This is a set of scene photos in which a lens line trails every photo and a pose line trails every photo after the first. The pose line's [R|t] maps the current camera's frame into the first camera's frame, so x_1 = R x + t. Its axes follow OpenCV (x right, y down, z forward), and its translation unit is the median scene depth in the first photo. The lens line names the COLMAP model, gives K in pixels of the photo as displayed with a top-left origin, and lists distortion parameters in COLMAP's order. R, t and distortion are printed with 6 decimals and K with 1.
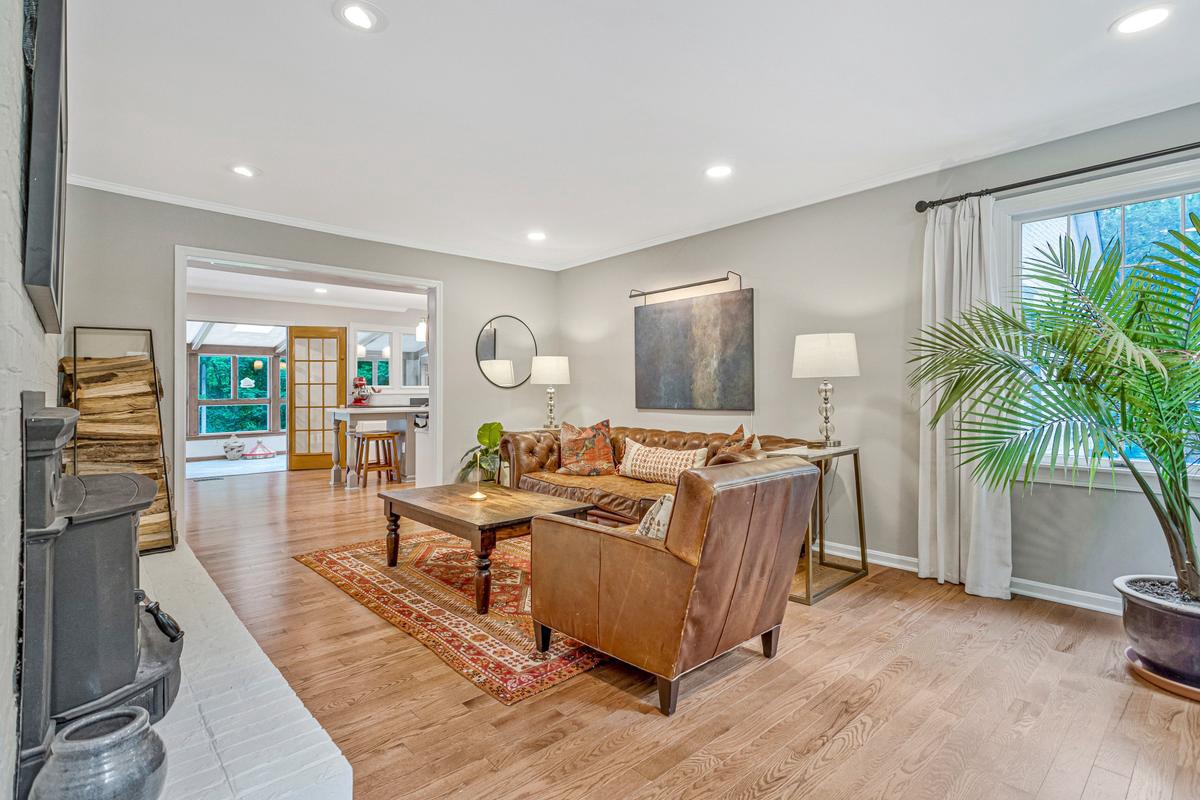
lens RADIAL K [[583.1, 0, 603.1], [0, 583.1, 396.4], [0, 0, 1]] dist [-0.009234, 0.000148]
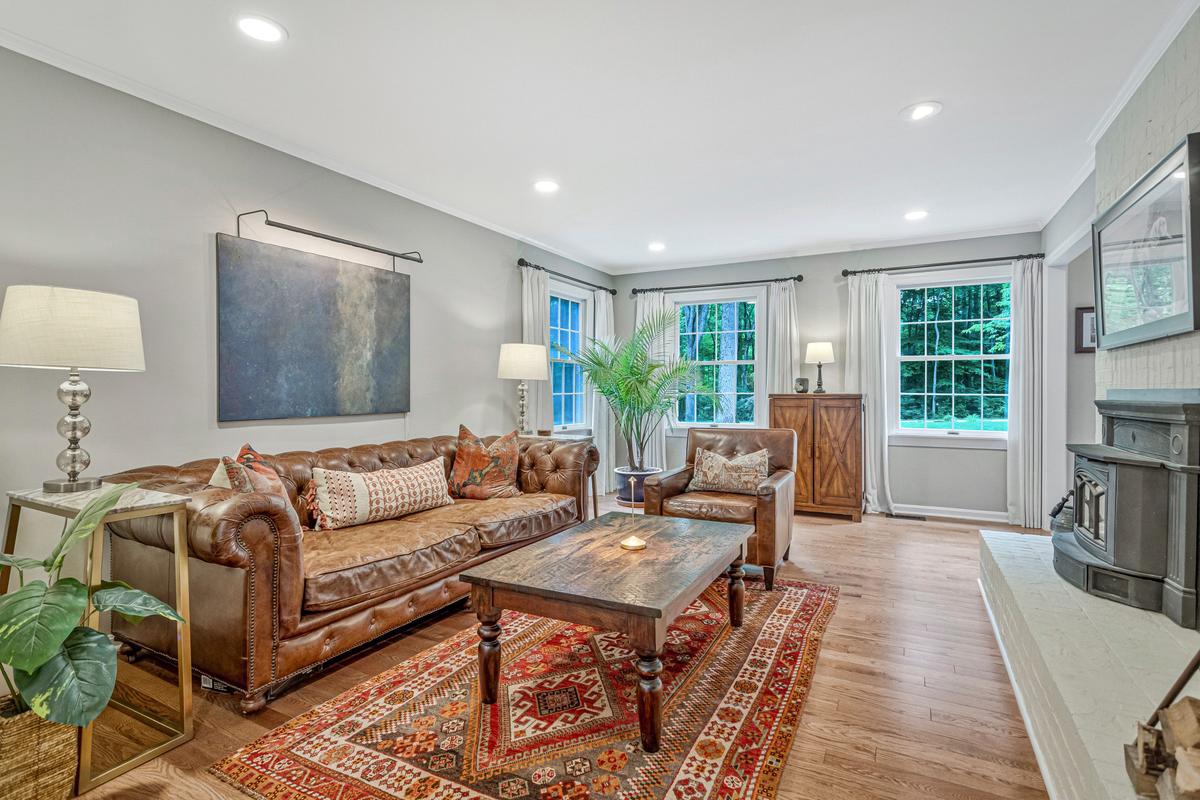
lens RADIAL K [[583.1, 0, 605.5], [0, 583.1, 395.8], [0, 0, 1]] dist [-0.009234, 0.000148]
pose [[-0.341774, -0.001056, 0.939781, -0.656389], [0.012275, 0.999909, 0.005587, -0.002464], [-0.939702, 0.013445, -0.341730, 0.980028]]
